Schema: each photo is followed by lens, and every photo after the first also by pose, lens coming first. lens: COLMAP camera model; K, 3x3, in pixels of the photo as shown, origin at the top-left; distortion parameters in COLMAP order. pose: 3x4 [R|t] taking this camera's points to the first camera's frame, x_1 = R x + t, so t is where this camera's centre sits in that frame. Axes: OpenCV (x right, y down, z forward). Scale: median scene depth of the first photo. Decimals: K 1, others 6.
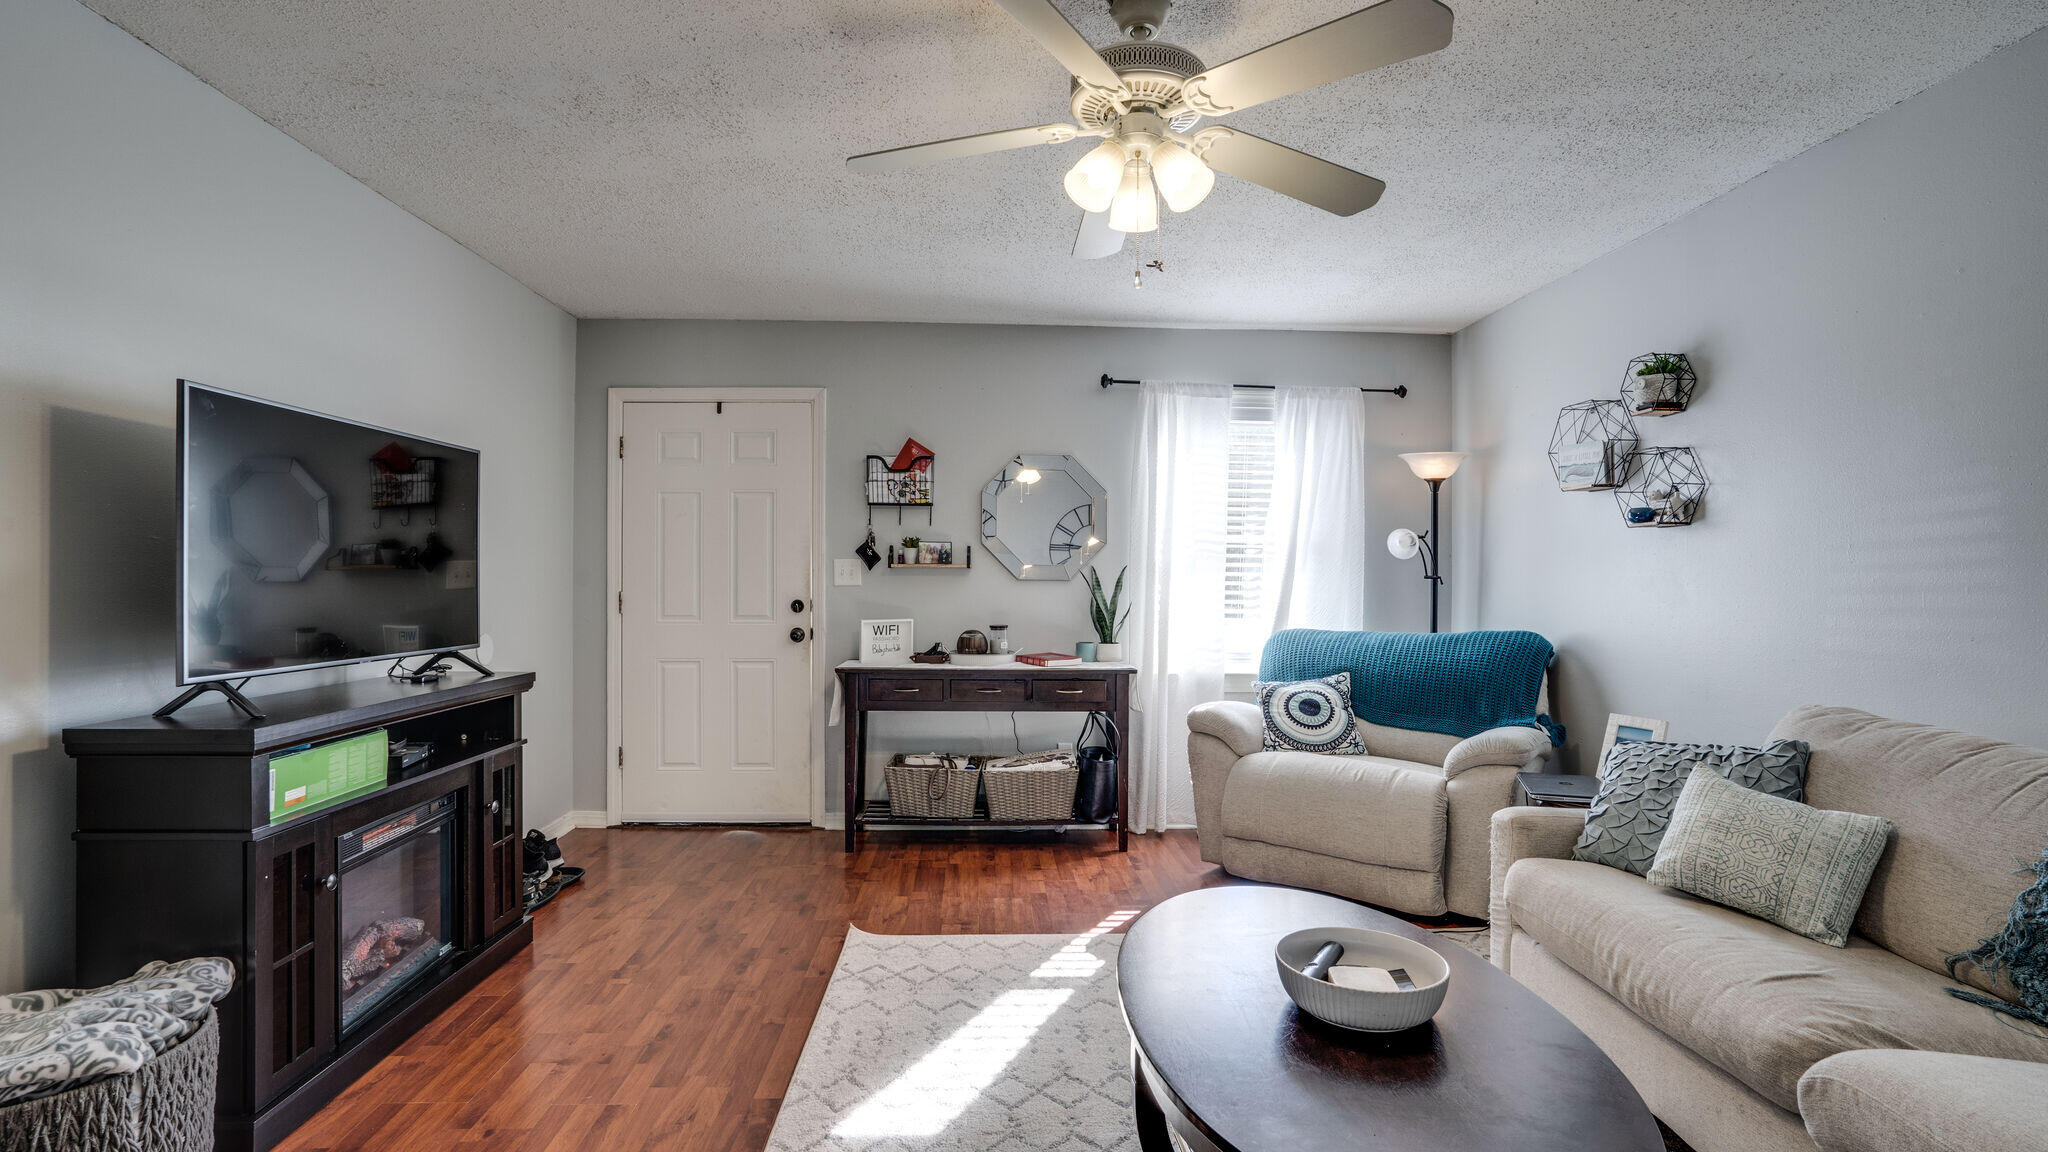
lens RADIAL K [[971.3, 0, 1009.2], [0, 971.3, 569.3], [0, 0, 1]] dist [-0.051380, 0.031796]
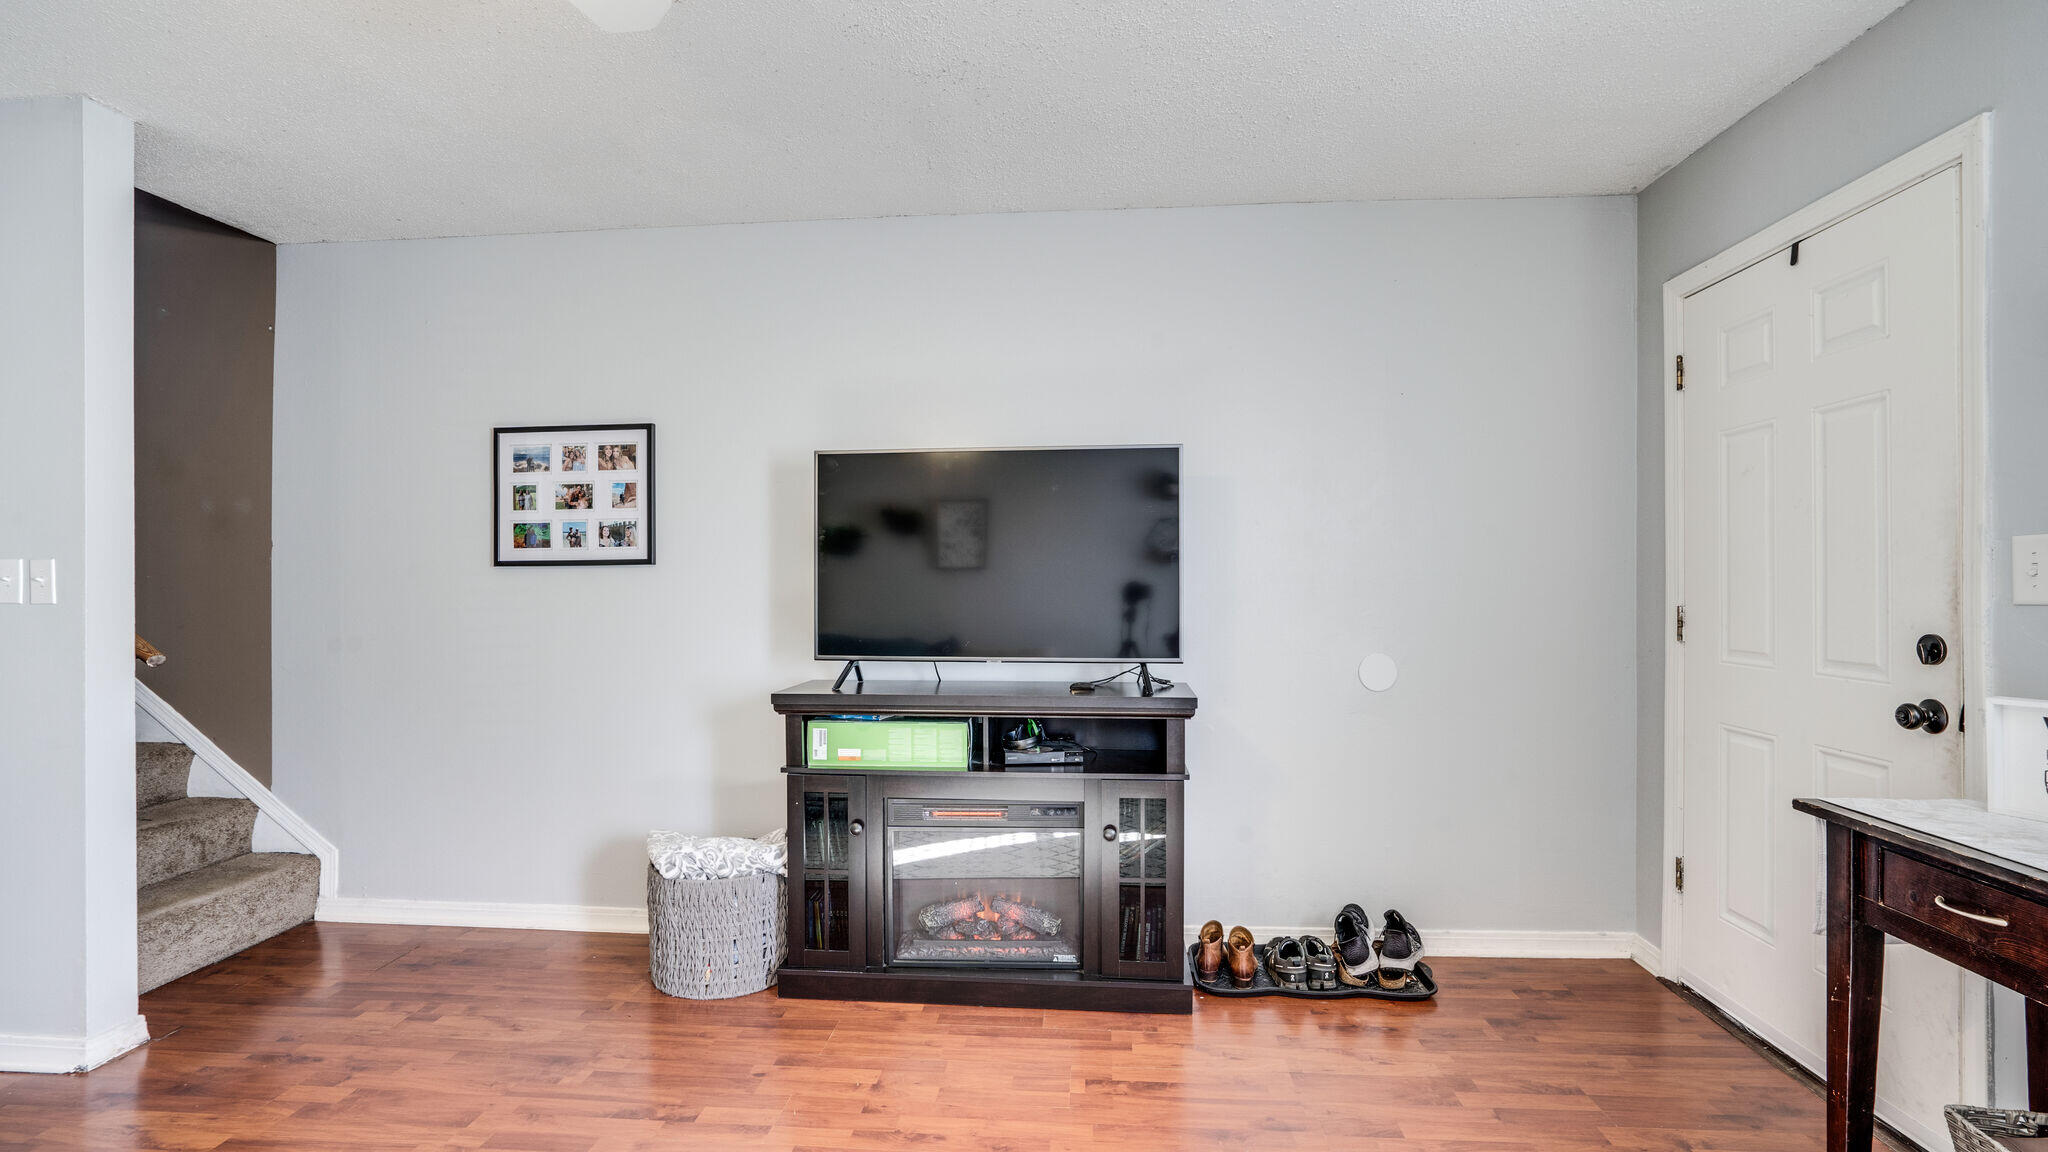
lens RADIAL K [[971.3, 0, 1009.2], [0, 971.3, 569.3], [0, 0, 1]] dist [-0.051380, 0.031796]
pose [[-0.122437, -0.014515, -0.992370, 0.257437], [0.012206, 0.999795, -0.016130, 0.004132], [0.992401, -0.014087, -0.122234, 0.655306]]
